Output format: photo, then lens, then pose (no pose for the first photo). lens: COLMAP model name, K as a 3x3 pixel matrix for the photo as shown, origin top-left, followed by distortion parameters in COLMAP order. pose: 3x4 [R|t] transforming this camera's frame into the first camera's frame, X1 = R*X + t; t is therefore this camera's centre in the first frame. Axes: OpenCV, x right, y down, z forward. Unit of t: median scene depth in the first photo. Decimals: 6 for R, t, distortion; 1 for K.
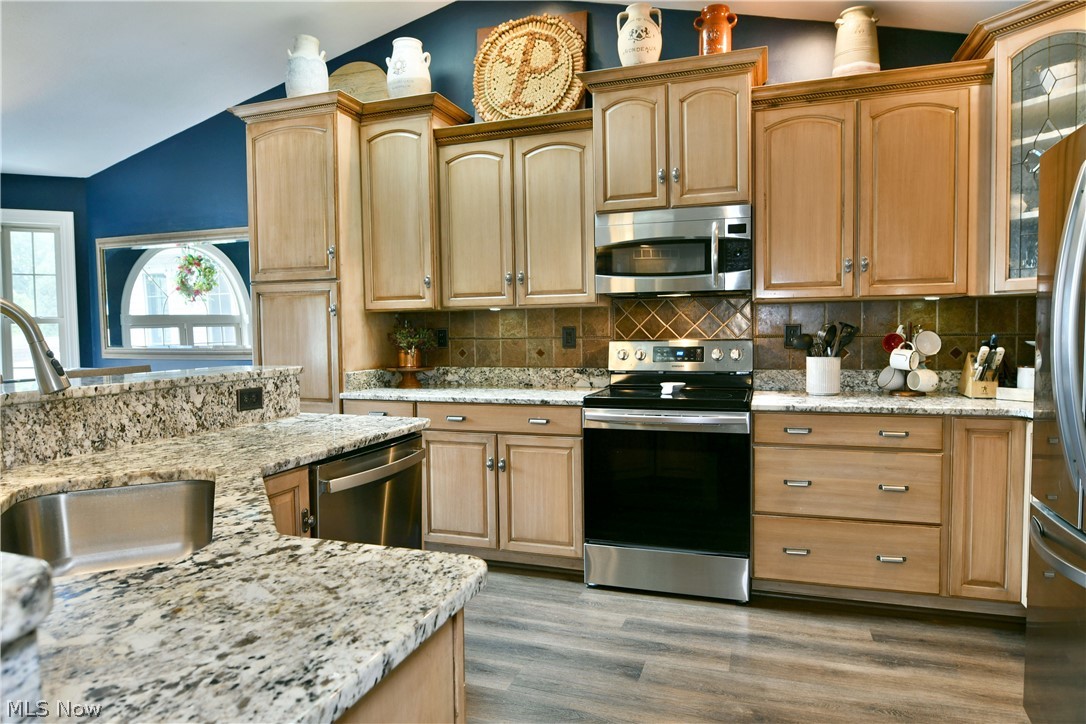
lens RADIAL K [[662.4, 0, 519.2], [0, 662.4, 367.5], [0, 0, 1]] dist [-0.003553, 0.001487]
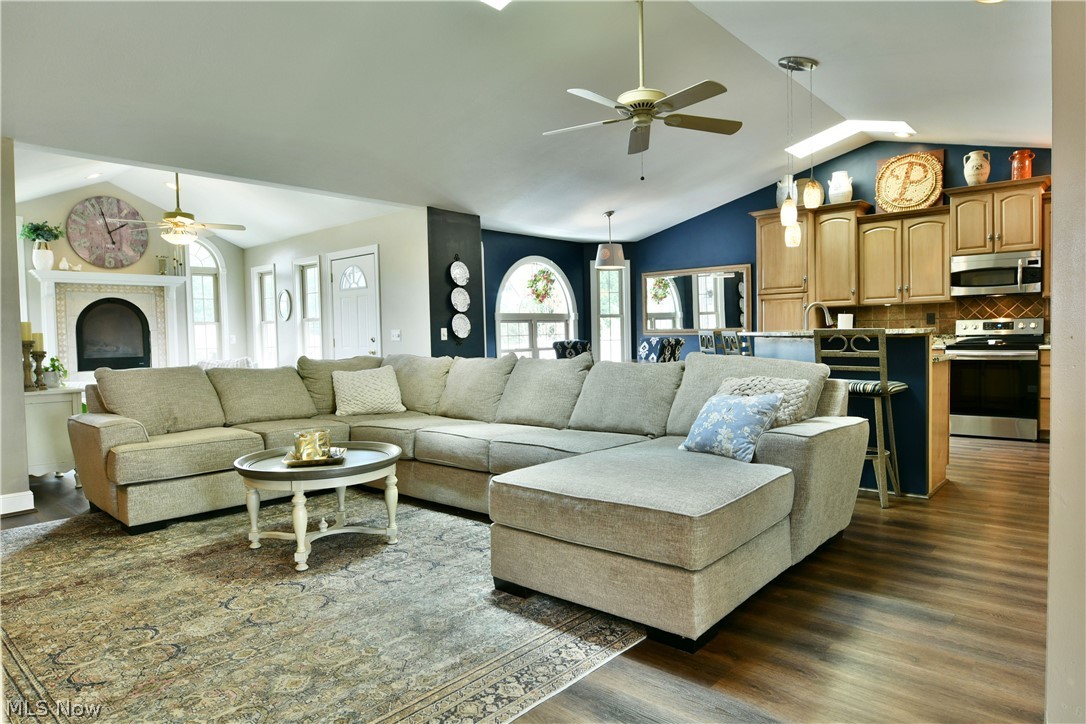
lens RADIAL K [[660.0, 0, 539.1], [0, 660.0, 361.0], [0, 0, 1]] dist [-0.010156, -0.004697]
pose [[0.933167, 0.008925, -0.359333, -0.334759], [-0.012786, 0.999883, -0.008370, 0.119232], [0.359217, 0.012405, 0.933172, -1.314138]]
